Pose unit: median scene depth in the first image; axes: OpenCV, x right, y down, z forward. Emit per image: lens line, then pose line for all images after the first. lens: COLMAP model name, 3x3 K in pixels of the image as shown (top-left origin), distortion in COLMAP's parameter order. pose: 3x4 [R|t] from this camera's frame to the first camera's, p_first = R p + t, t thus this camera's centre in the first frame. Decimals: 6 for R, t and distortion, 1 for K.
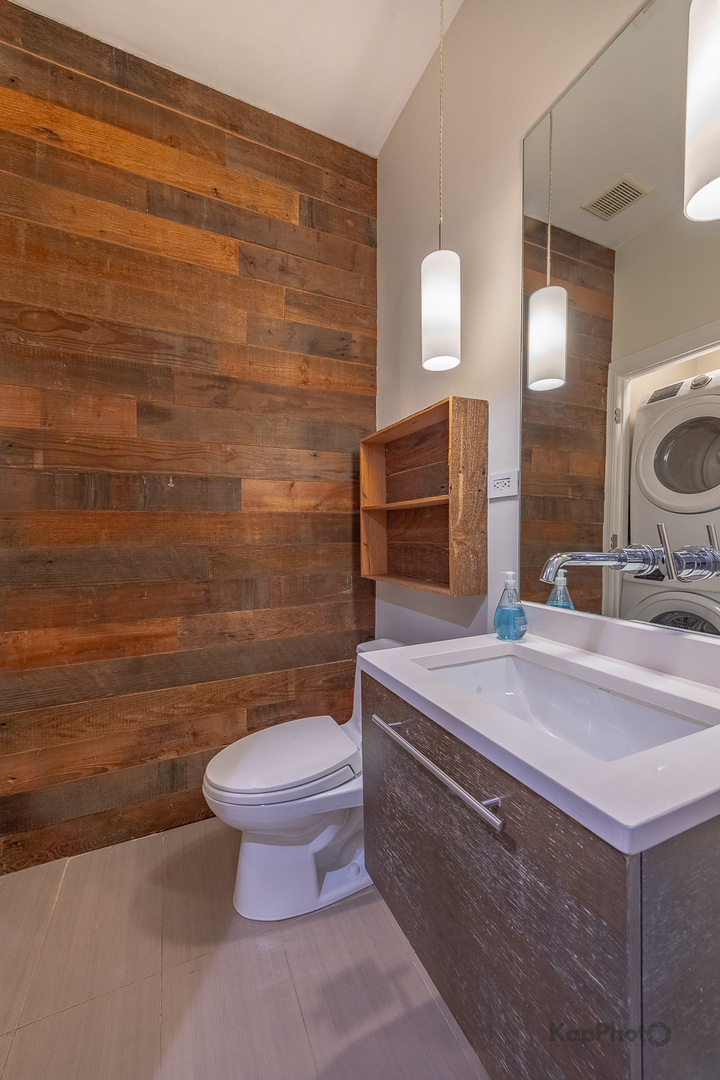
lens RADIAL K [[436.1, 0, 366.0], [0, 436.1, 541.5], [0, 0, 1]] dist [0.014664, -0.004231]
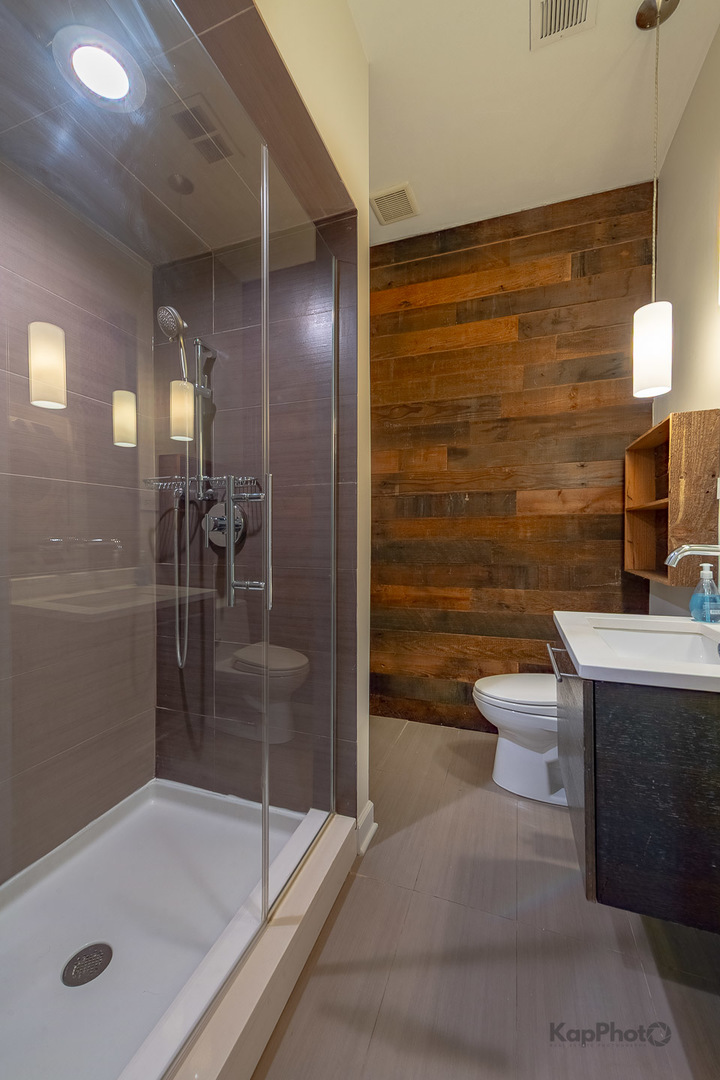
lens RADIAL K [[436.1, 0, 357.1], [0, 436.1, 537.3], [0, 0, 1]] dist [0.014664, -0.004231]
pose [[0.718224, 0.009619, -0.695745, 0.325281], [-0.015207, 0.999883, -0.001874, 0.009809], [0.695645, 0.011926, 0.718286, -0.333673]]
